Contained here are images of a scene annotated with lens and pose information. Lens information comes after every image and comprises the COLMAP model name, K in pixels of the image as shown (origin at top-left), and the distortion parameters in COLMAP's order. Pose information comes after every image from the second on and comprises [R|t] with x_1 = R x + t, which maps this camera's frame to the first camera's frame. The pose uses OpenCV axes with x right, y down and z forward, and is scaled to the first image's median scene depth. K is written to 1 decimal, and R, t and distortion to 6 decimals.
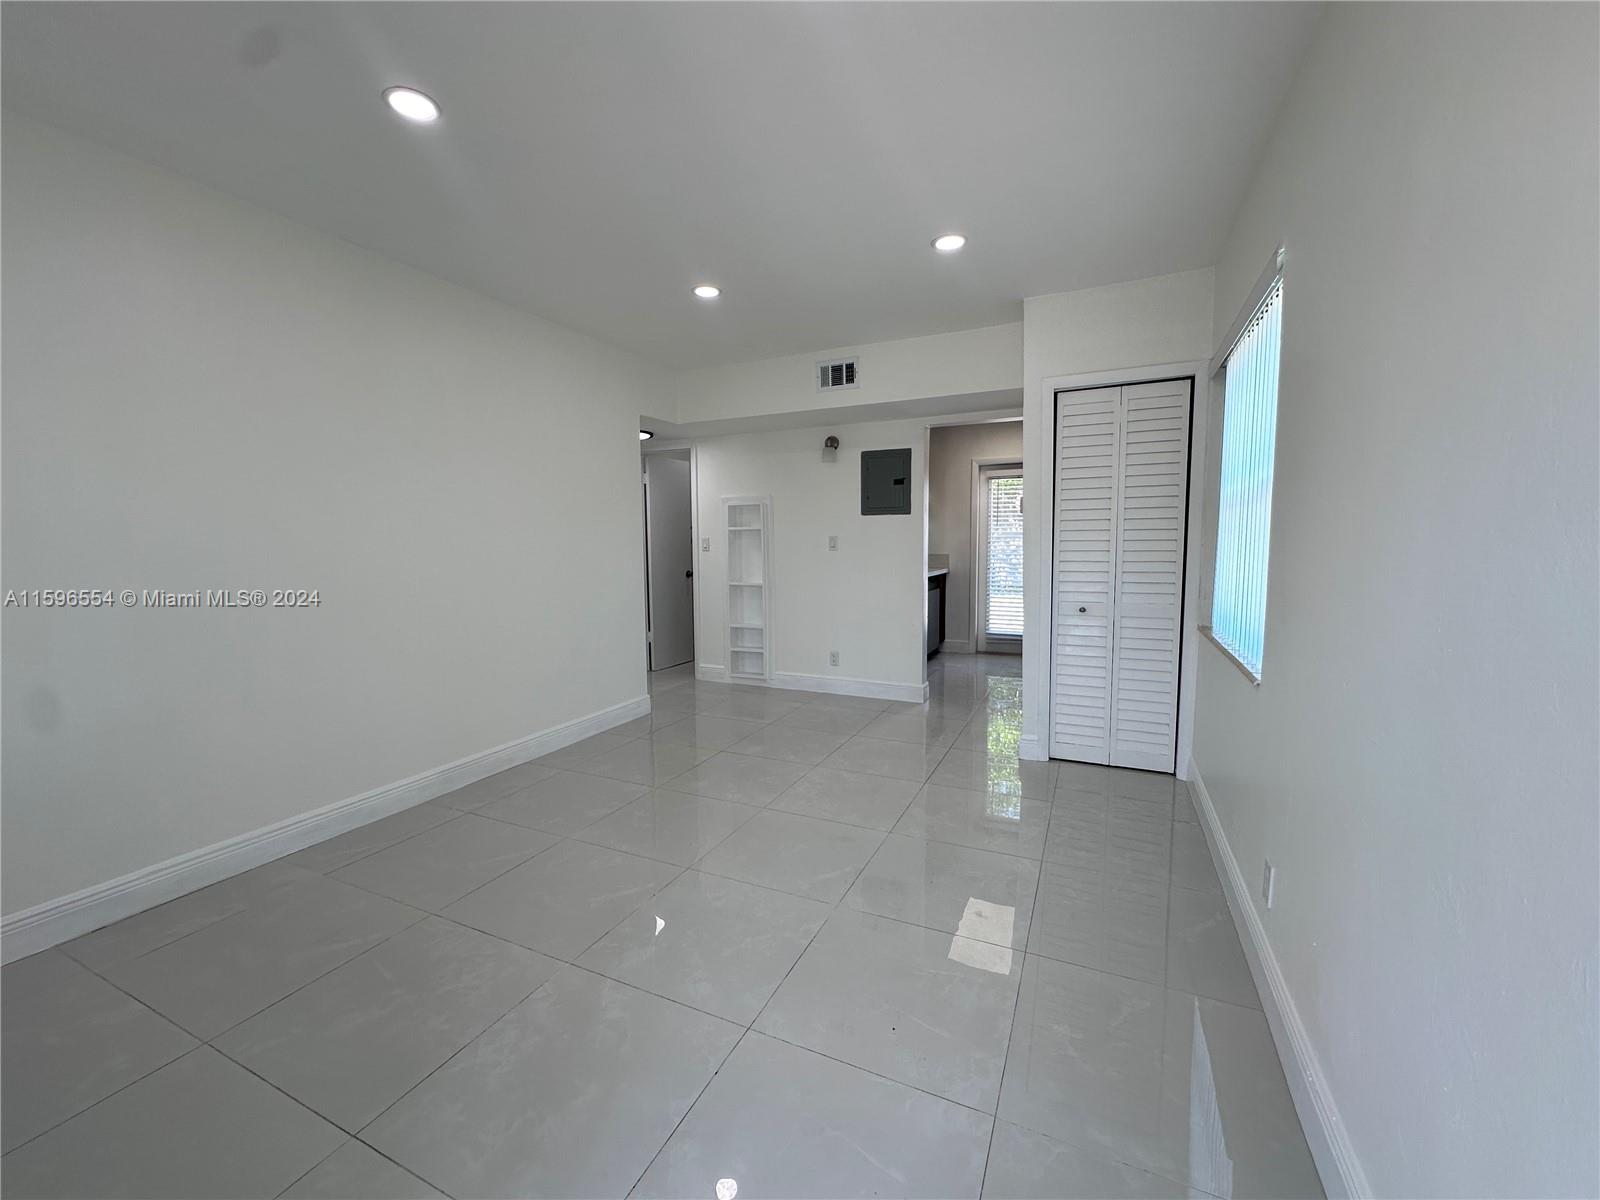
lens RADIAL K [[640.8, 0, 800.0], [0, 640.8, 600.0], [0, 0, 1]] dist [-0.001603, 0.000169]
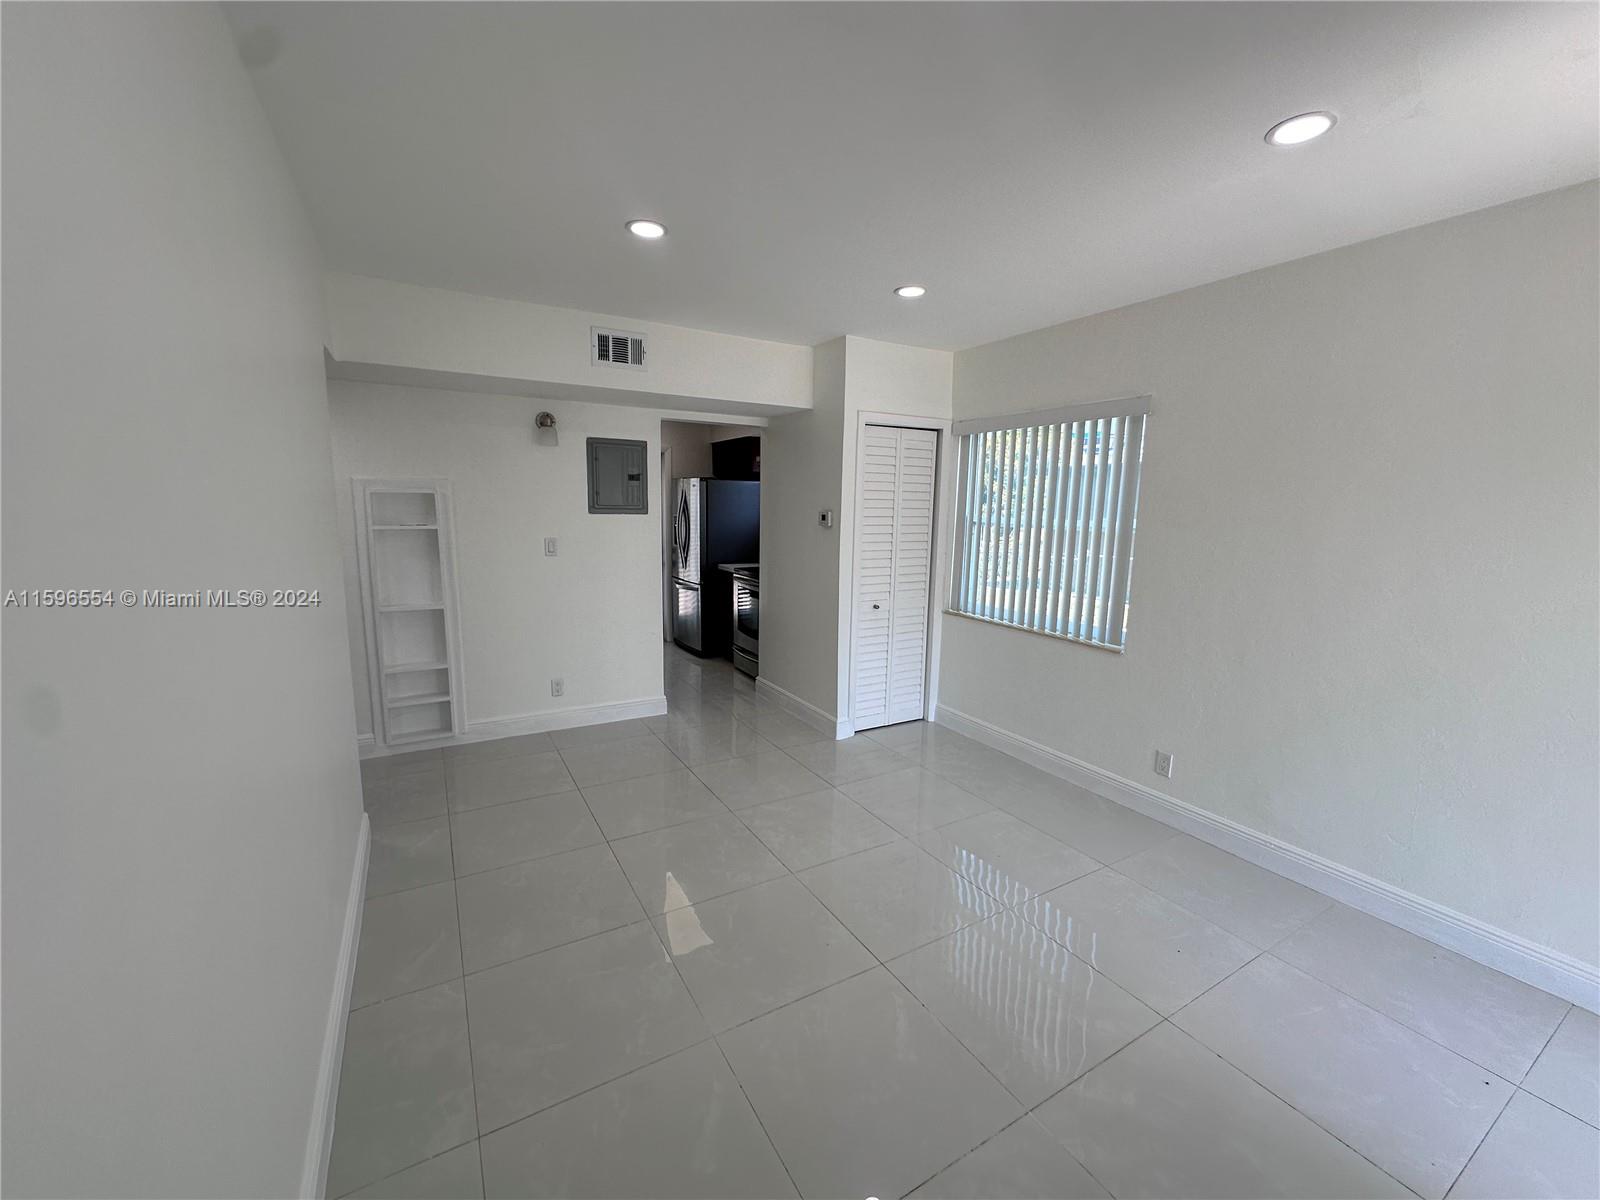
lens RADIAL K [[640.8, 0, 800.0], [0, 640.8, 600.0], [0, 0, 1]] dist [-0.001603, 0.000169]
pose [[0.566737, -0.105073, 0.817171, -0.512112], [0.053080, 0.994430, 0.091053, -0.093572], [-0.822187, -0.008228, 0.569158, 0.337016]]
